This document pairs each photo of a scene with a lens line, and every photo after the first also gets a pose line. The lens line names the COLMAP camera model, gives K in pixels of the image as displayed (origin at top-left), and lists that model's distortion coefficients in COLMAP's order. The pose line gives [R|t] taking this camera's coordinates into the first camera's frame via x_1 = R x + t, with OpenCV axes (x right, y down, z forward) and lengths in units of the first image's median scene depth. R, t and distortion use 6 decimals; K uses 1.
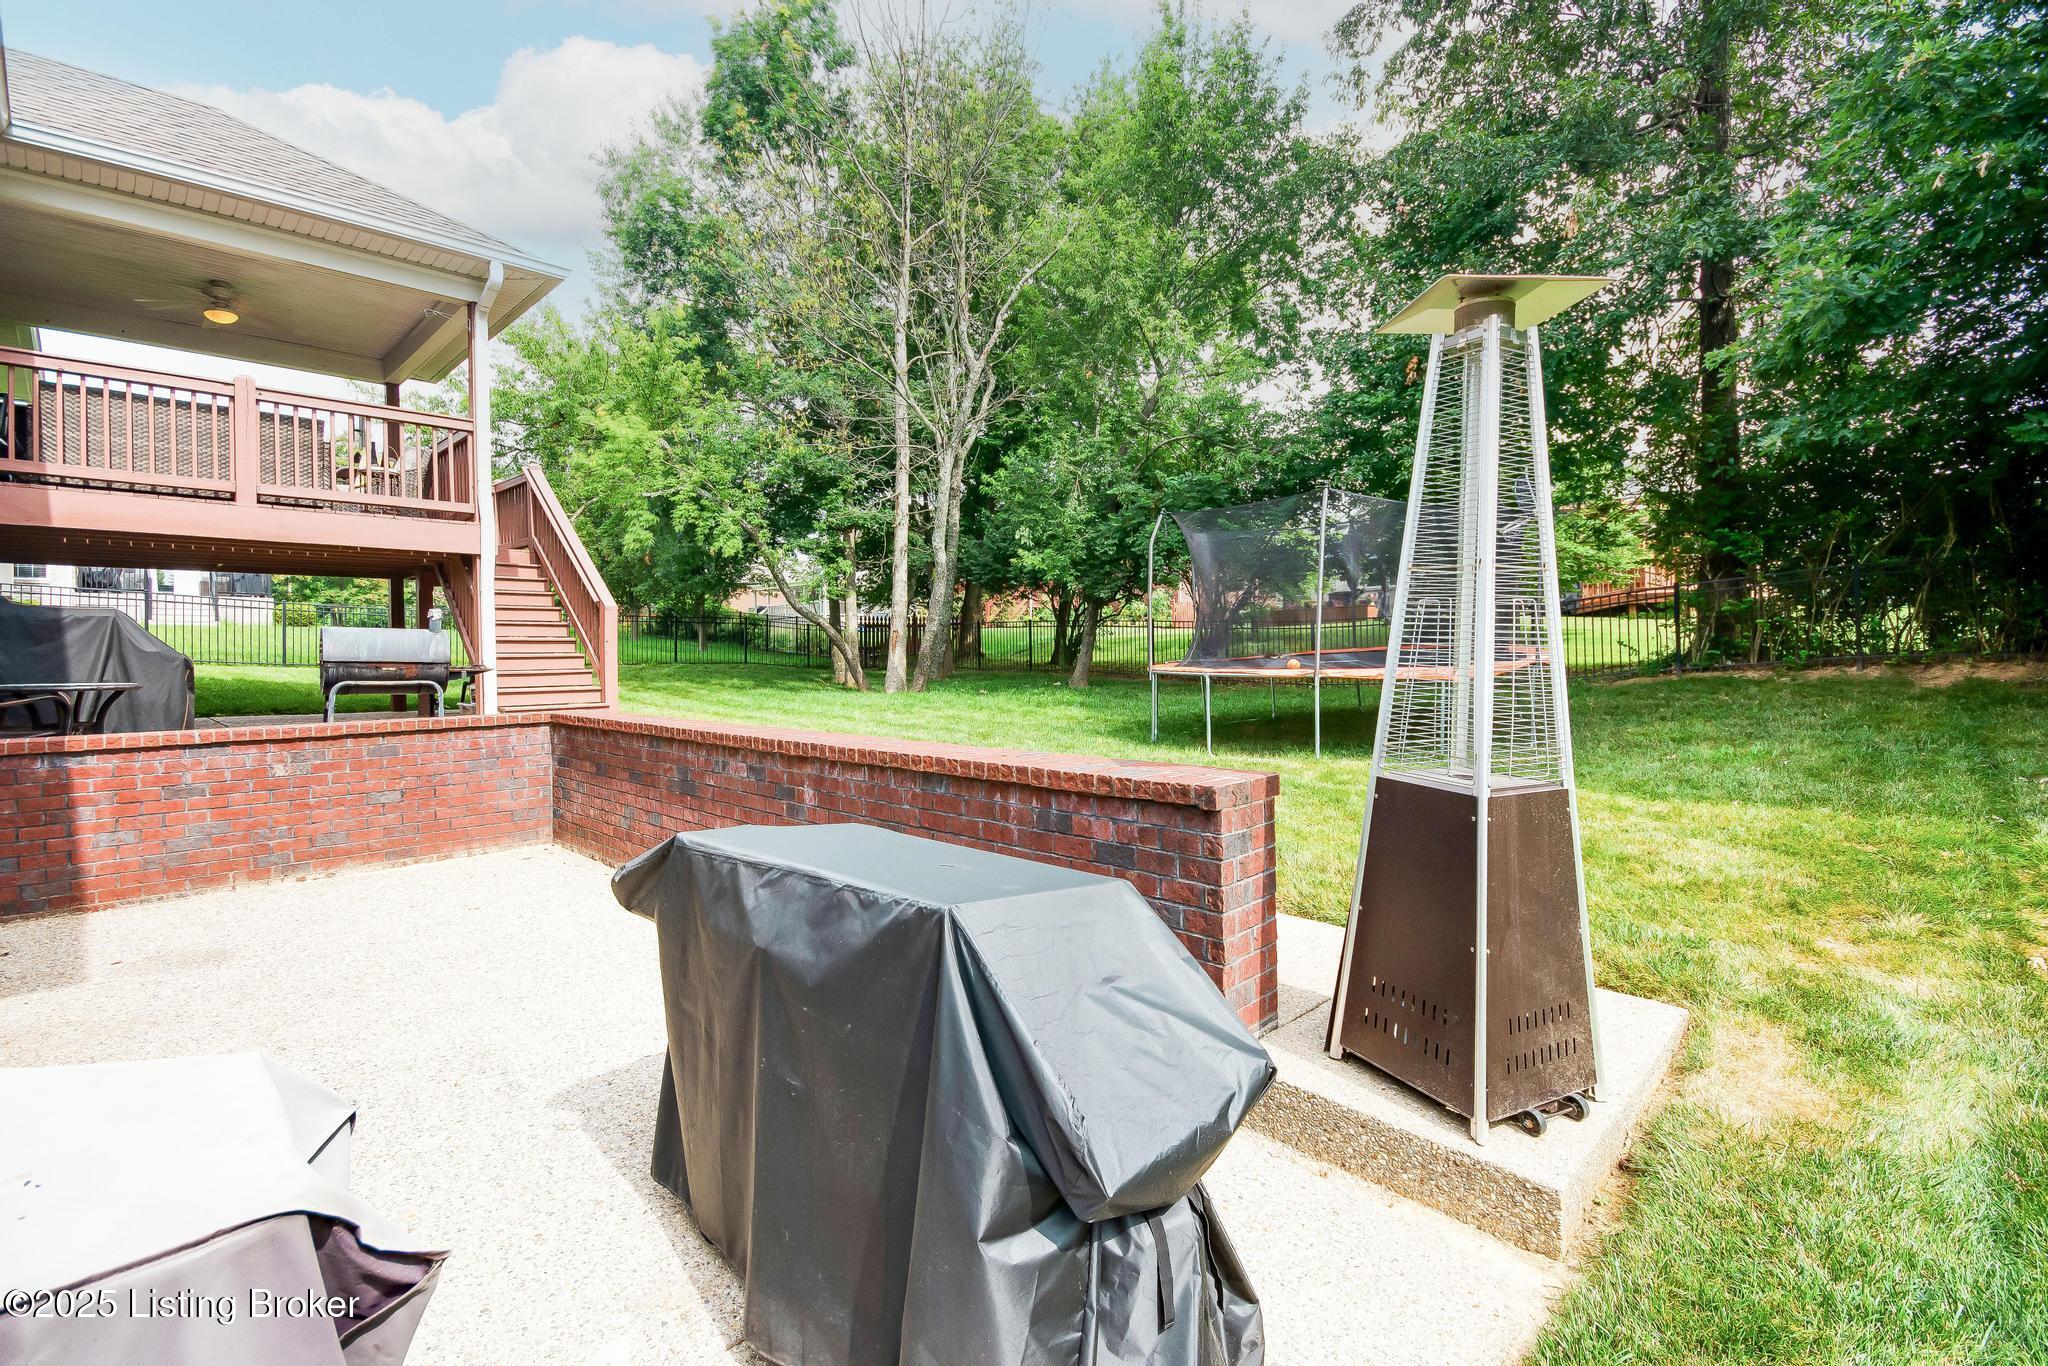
lens RADIAL K [[945.6, 0, 1033.0], [0, 945.6, 680.1], [0, 0, 1]] dist [0.018175, -0.000204]
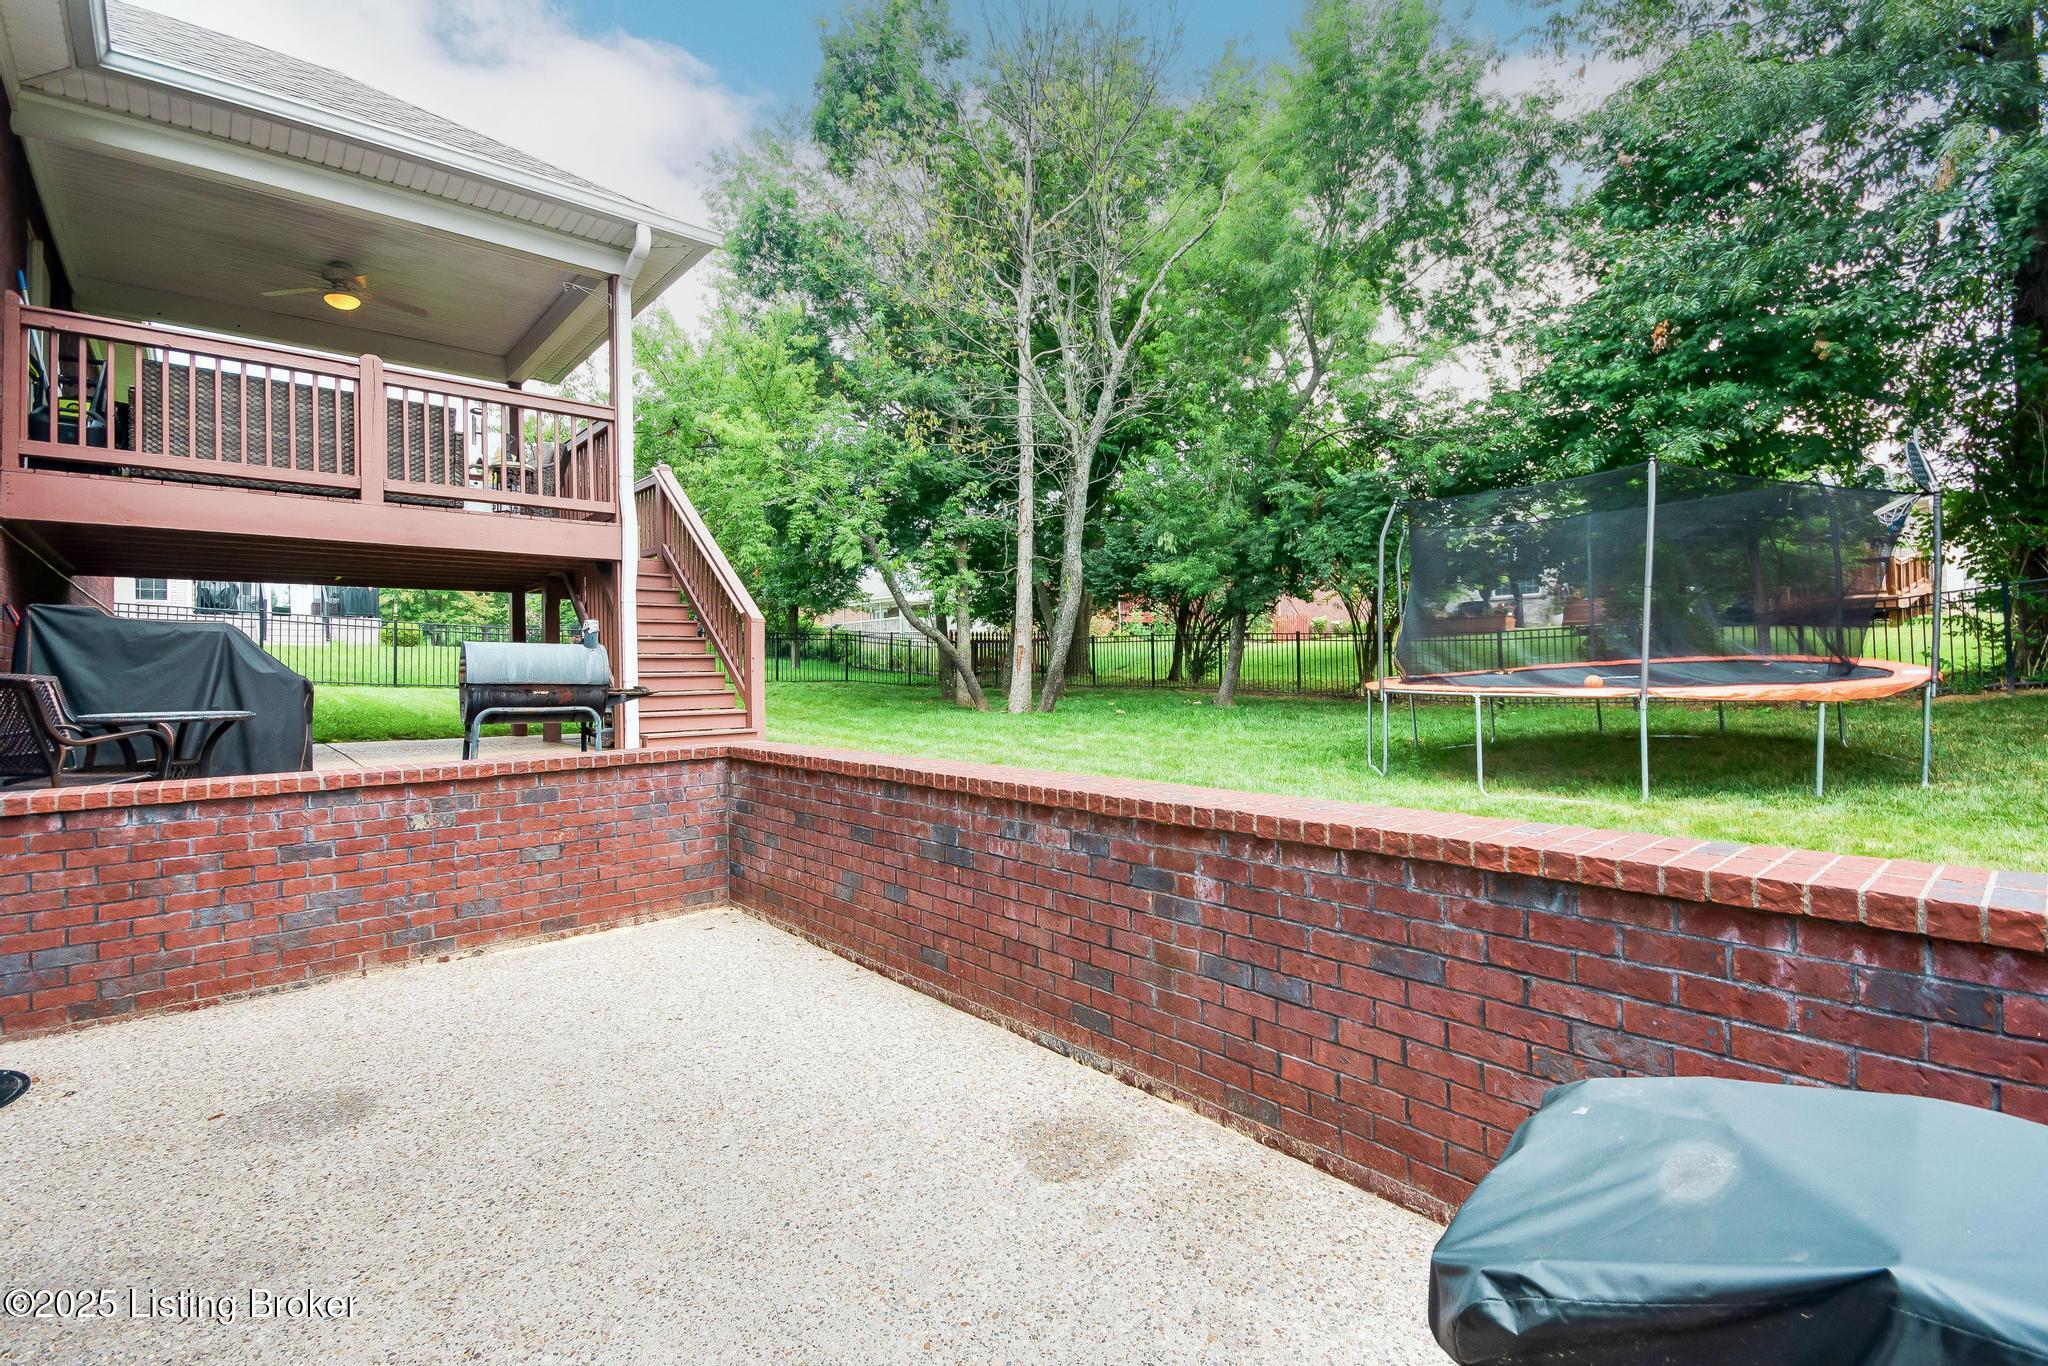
lens RADIAL K [[916.0, 0, 1024.0], [0, 916.0, 683.0], [0, 0, 1]] dist [-0.002532, 0.017173]
pose [[0.998507, -0.003851, -0.054496, -0.157419], [0.003108, 0.999901, -0.013713, -0.005829], [0.054543, 0.013523, 0.998420, 0.170598]]
